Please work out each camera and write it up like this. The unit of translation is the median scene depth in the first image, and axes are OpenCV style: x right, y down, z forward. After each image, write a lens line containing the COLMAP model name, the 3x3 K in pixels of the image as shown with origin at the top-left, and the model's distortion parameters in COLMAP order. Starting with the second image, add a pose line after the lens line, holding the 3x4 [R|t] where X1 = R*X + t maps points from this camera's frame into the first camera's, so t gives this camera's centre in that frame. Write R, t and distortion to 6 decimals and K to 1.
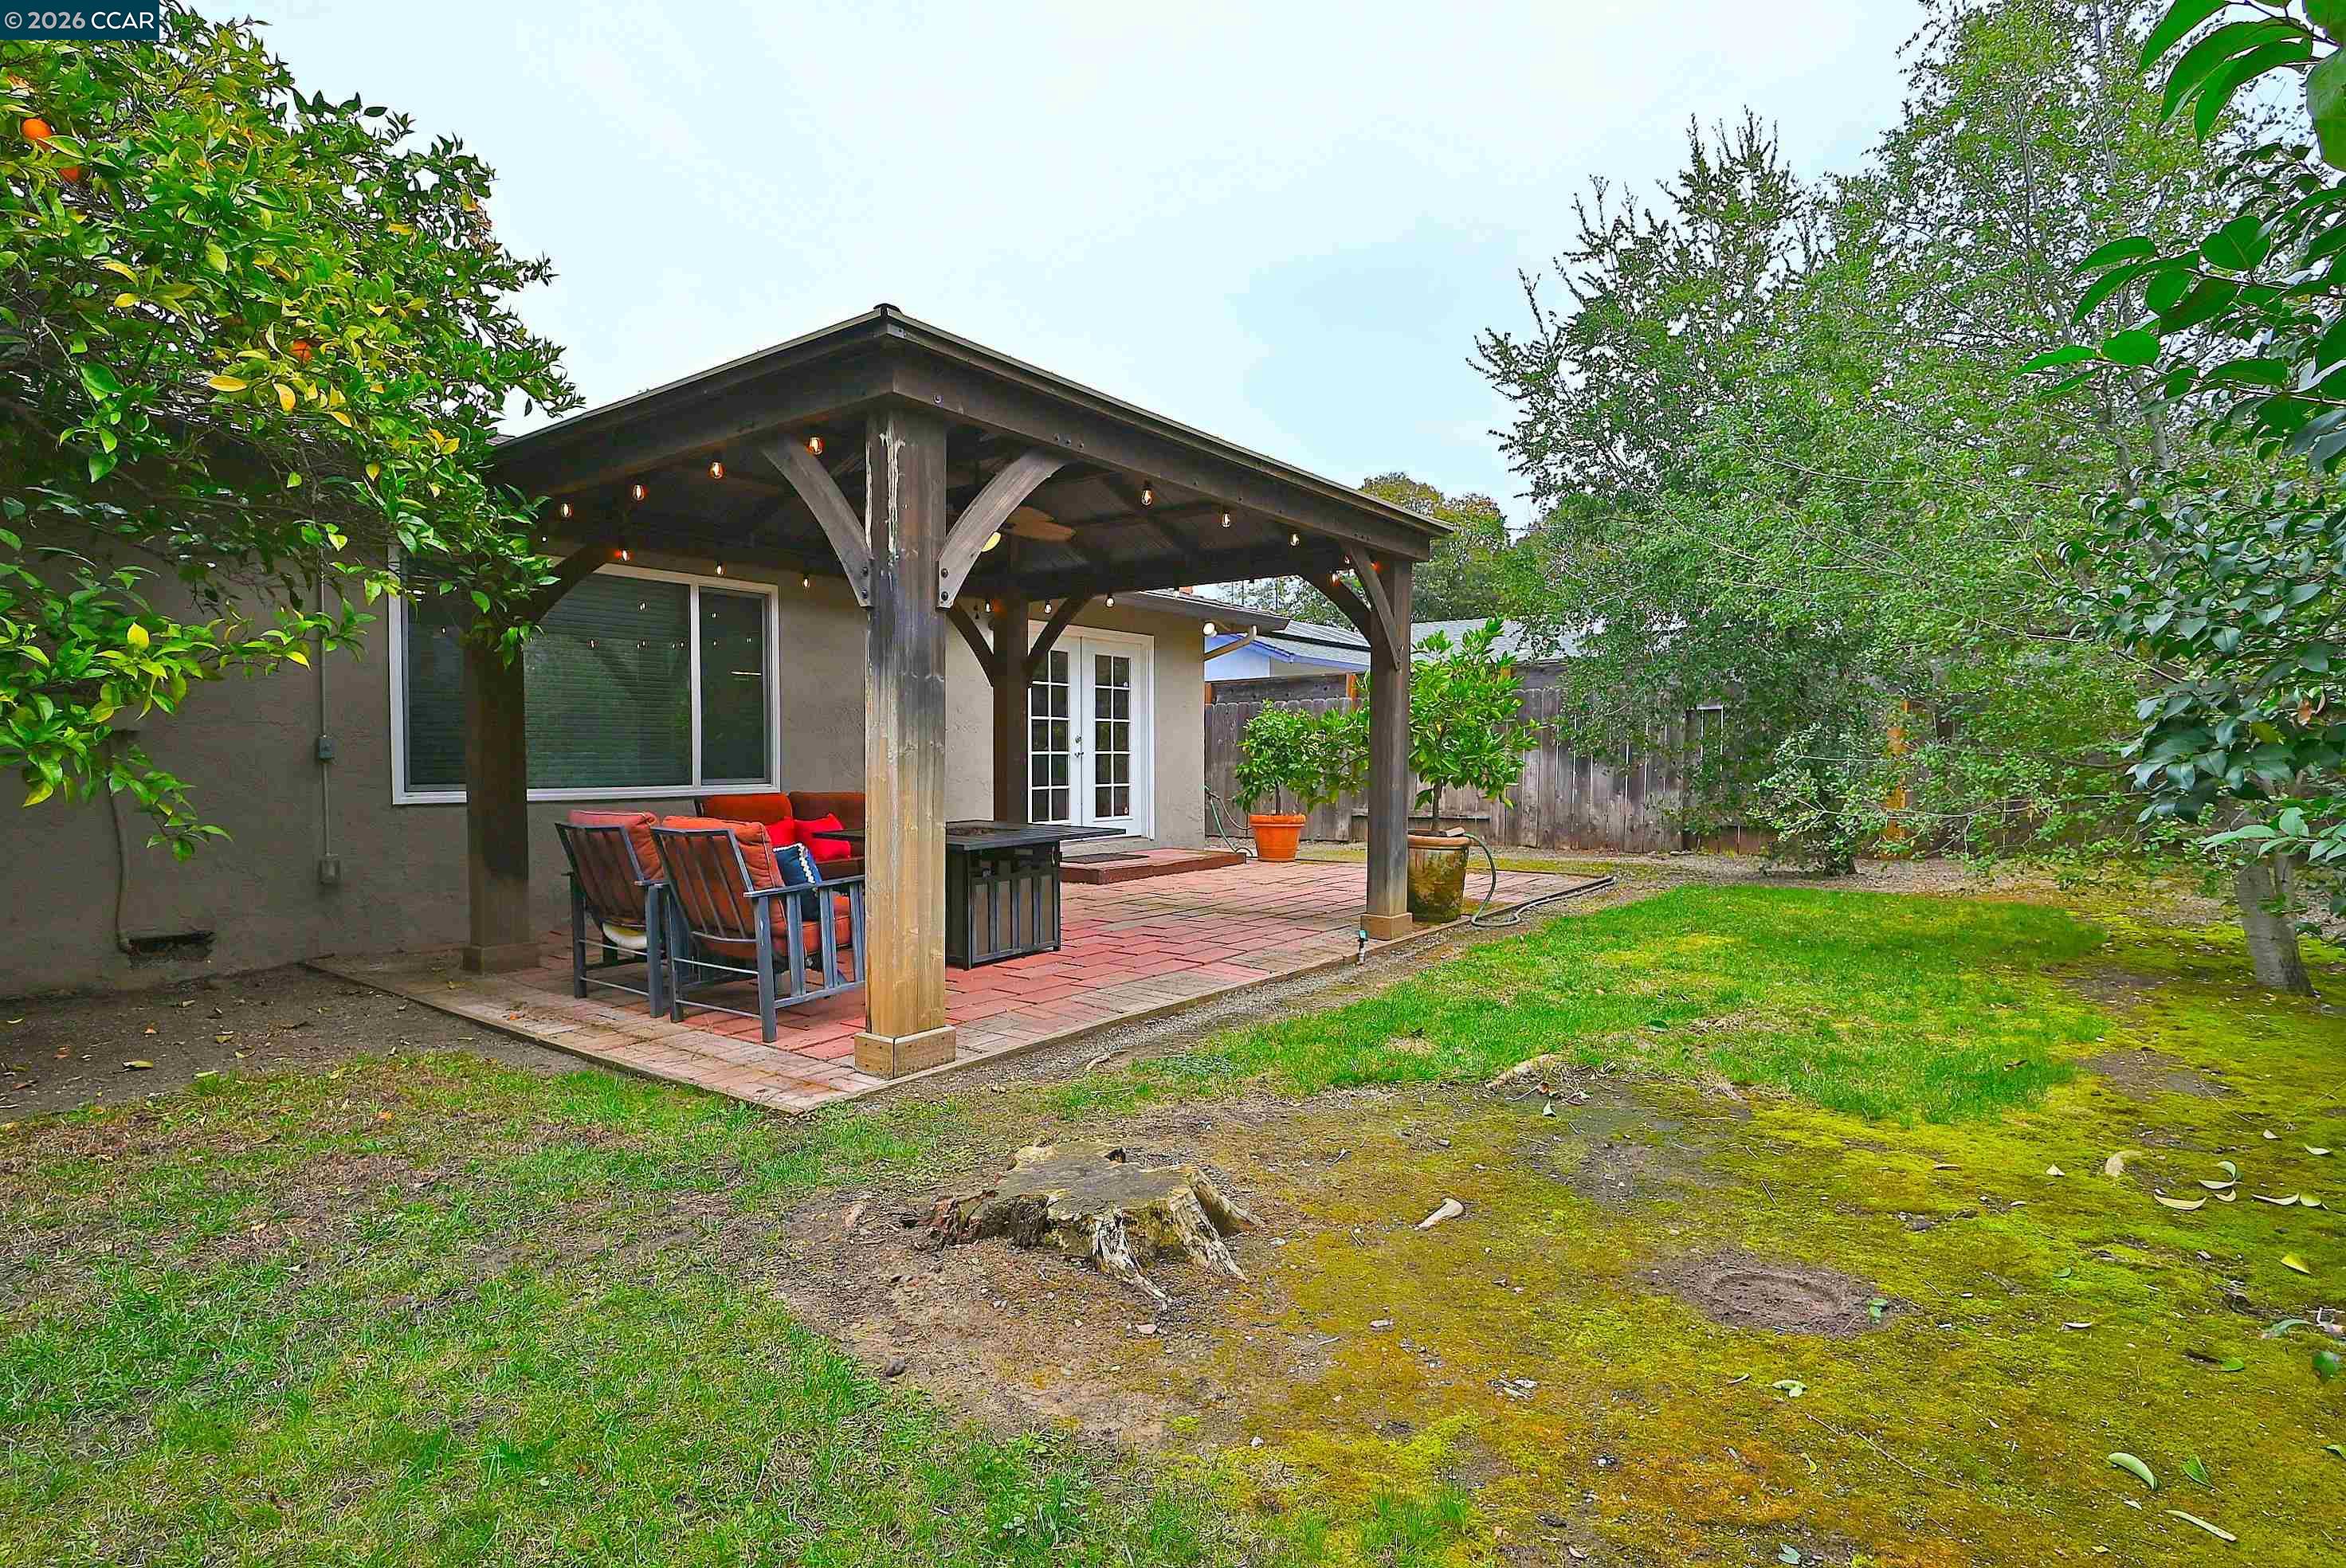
lens RADIAL K [[1136.8, 0, 1176.4], [0, 1136.8, 781.3], [0, 0, 1]] dist [-0.003136, -0.000322]
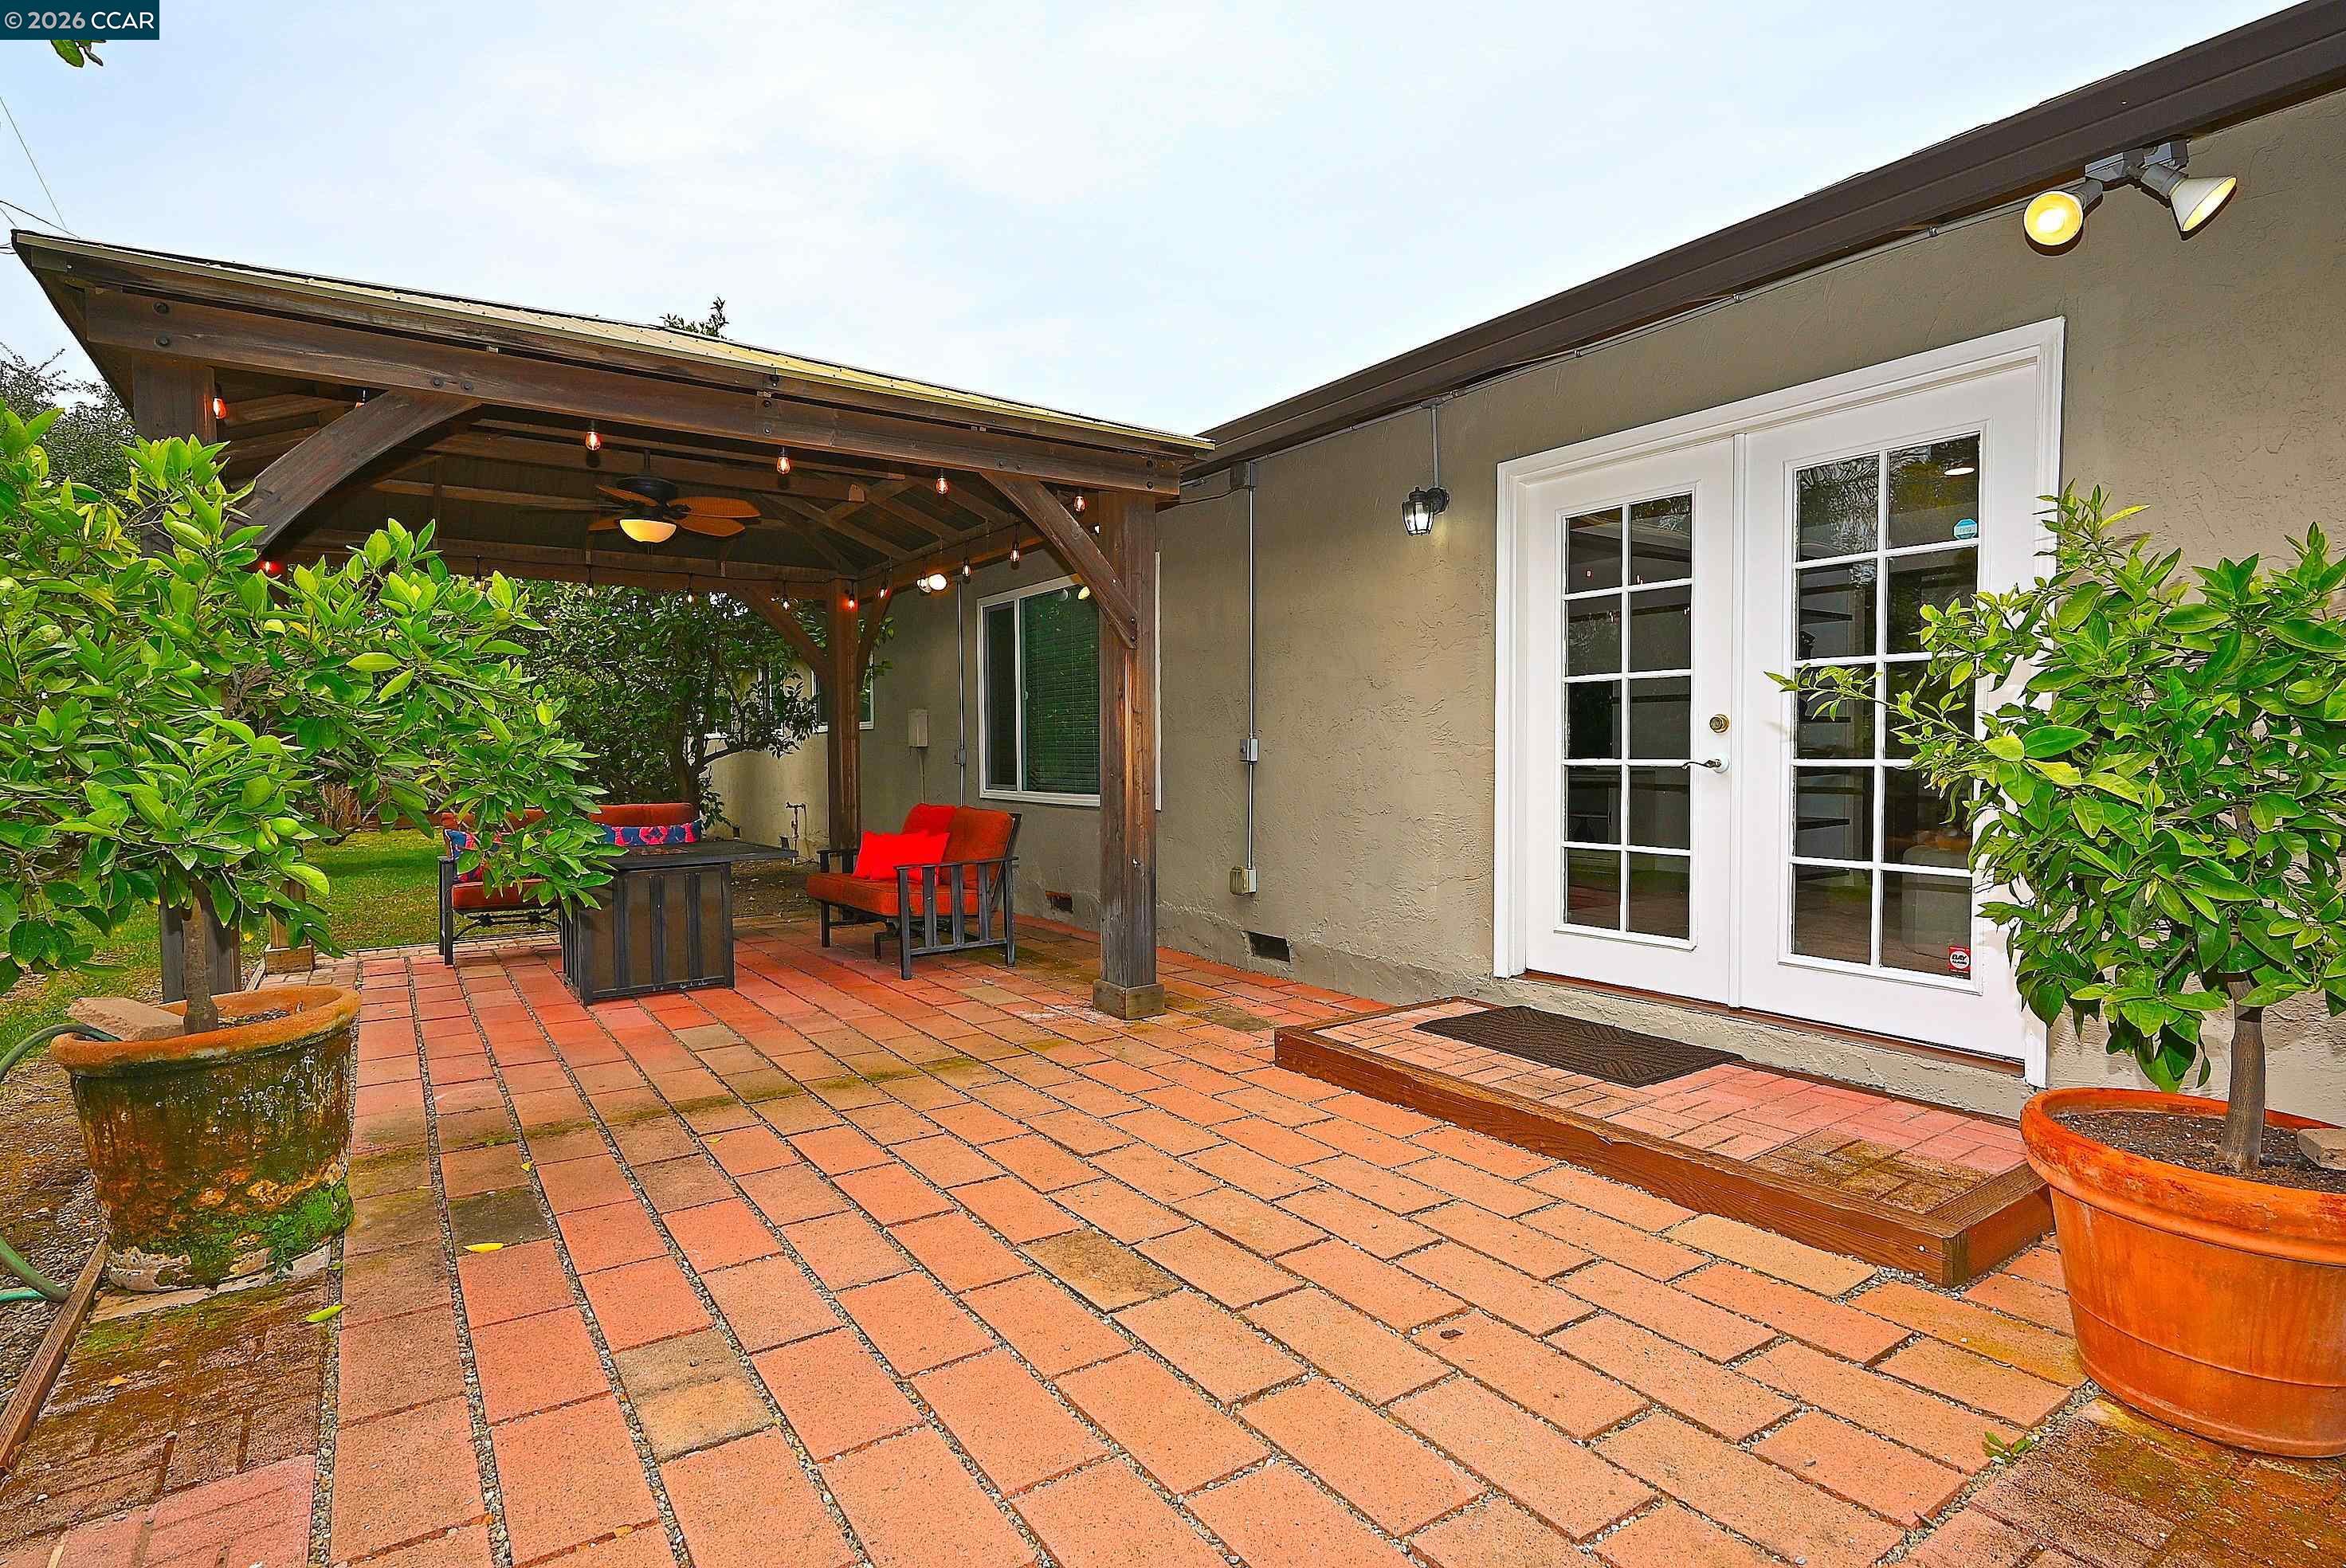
lens RADIAL K [[1136.8, 0, 1176.4], [0, 1136.8, 781.3], [0, 0, 1]] dist [-0.003136, -0.000322]
pose [[-0.280426, 0.028419, -0.959455, 0.441805], [-0.014809, 0.999315, 0.033928, -0.037938], [0.959761, 0.023723, -0.279813, 1.245717]]
